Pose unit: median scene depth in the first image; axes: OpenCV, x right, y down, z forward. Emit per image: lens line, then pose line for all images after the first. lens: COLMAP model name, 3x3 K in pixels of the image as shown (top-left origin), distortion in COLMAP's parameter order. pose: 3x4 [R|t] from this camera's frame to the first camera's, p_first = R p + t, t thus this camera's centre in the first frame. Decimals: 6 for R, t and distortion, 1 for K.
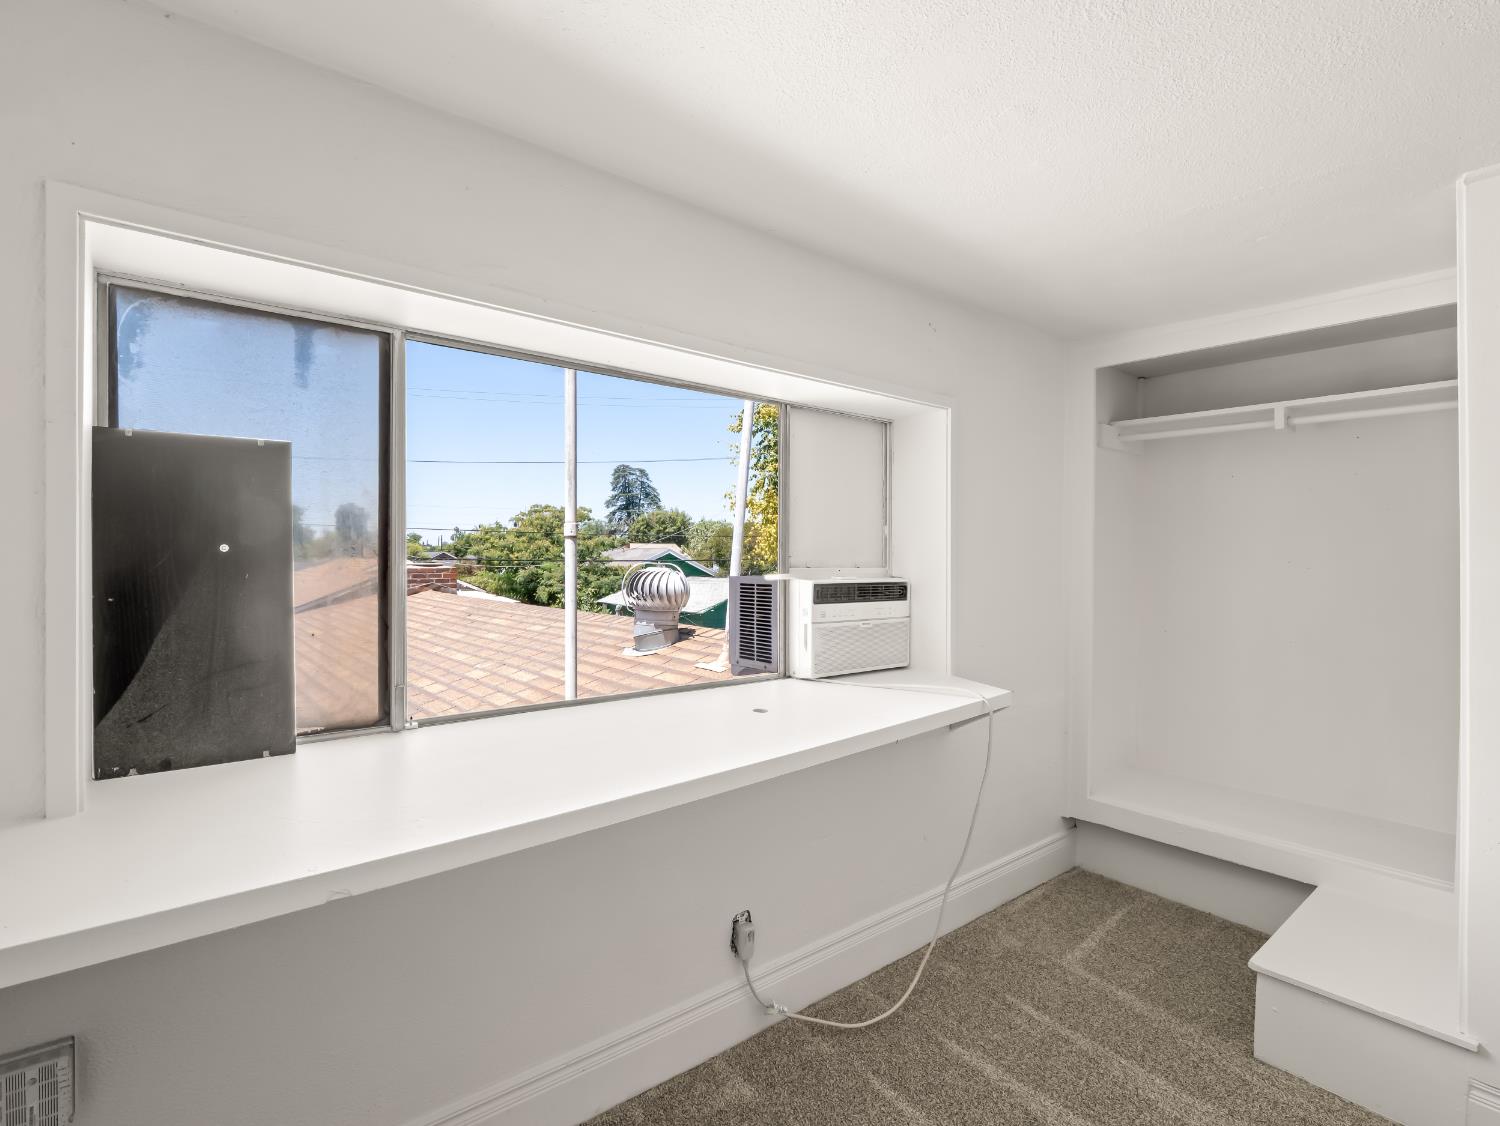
lens RADIAL K [[729.4, 0, 749.4], [0, 729.4, 567.8], [0, 0, 1]] dist [-0.016445, 0.002644]
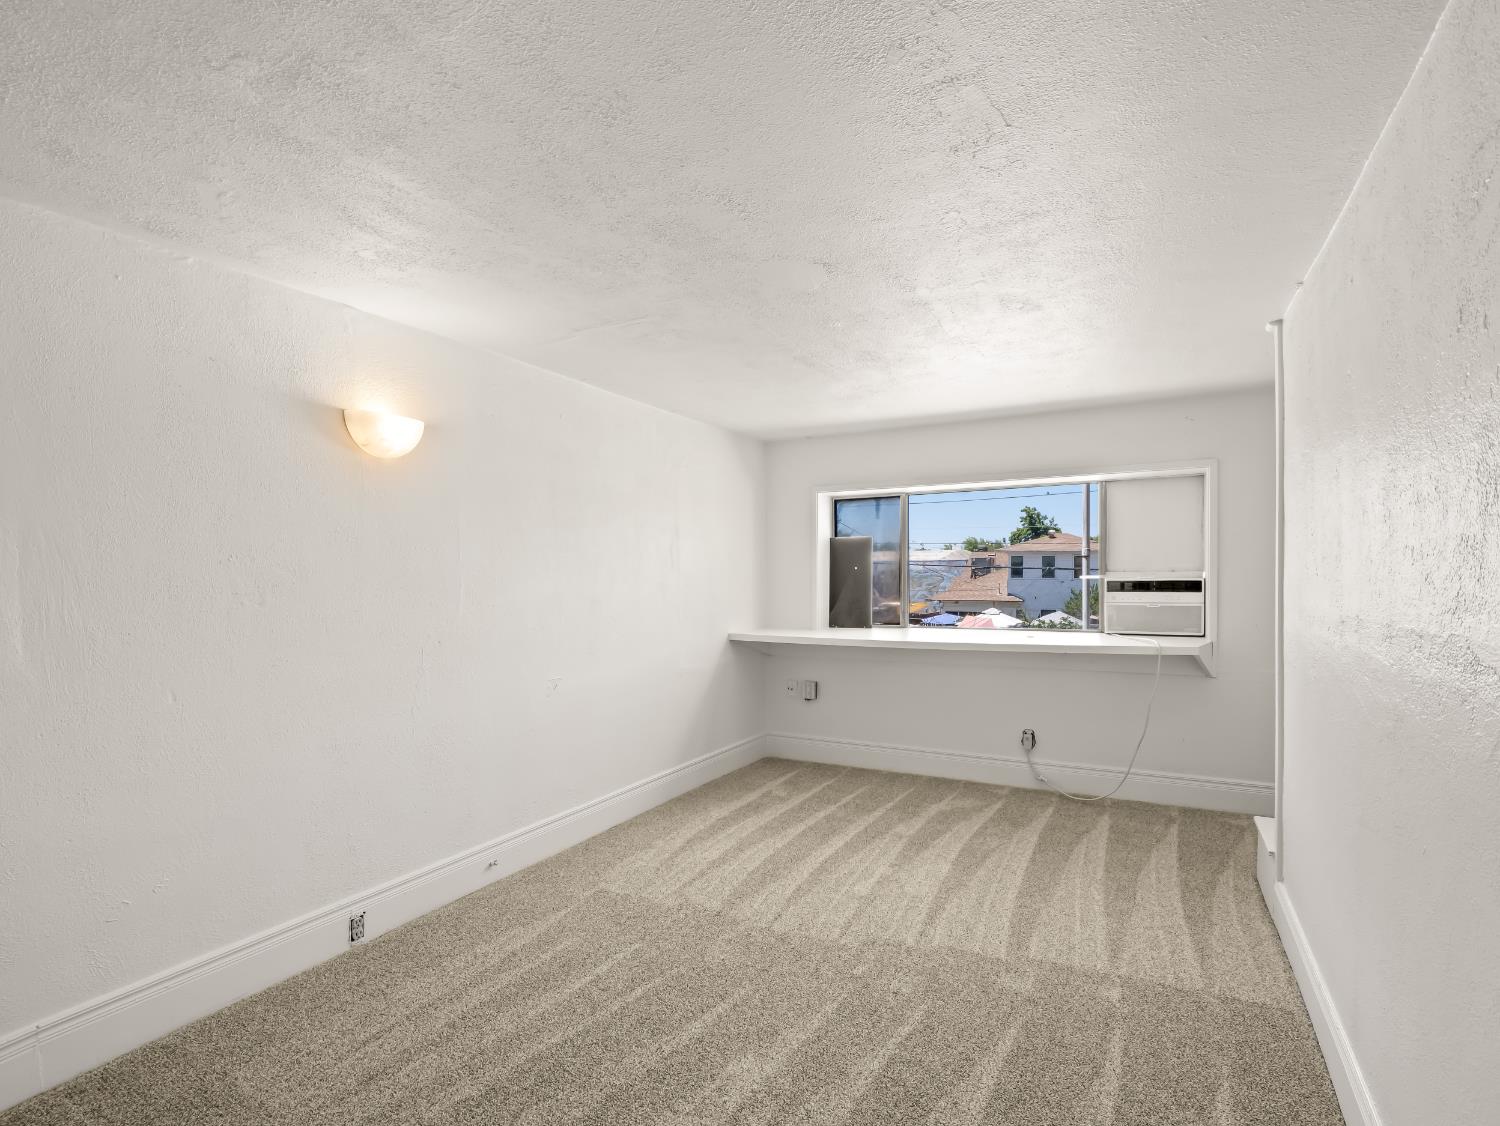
lens RADIAL K [[729.4, 0, 750.6], [0, 729.4, 570.2], [0, 0, 1]] dist [-0.016445, 0.002644]
pose [[0.392016, -0.014021, -0.919852, 1.793821], [0.005728, 0.999902, -0.012800, 0.018984], [0.919941, -0.000251, 0.392057, -0.670827]]
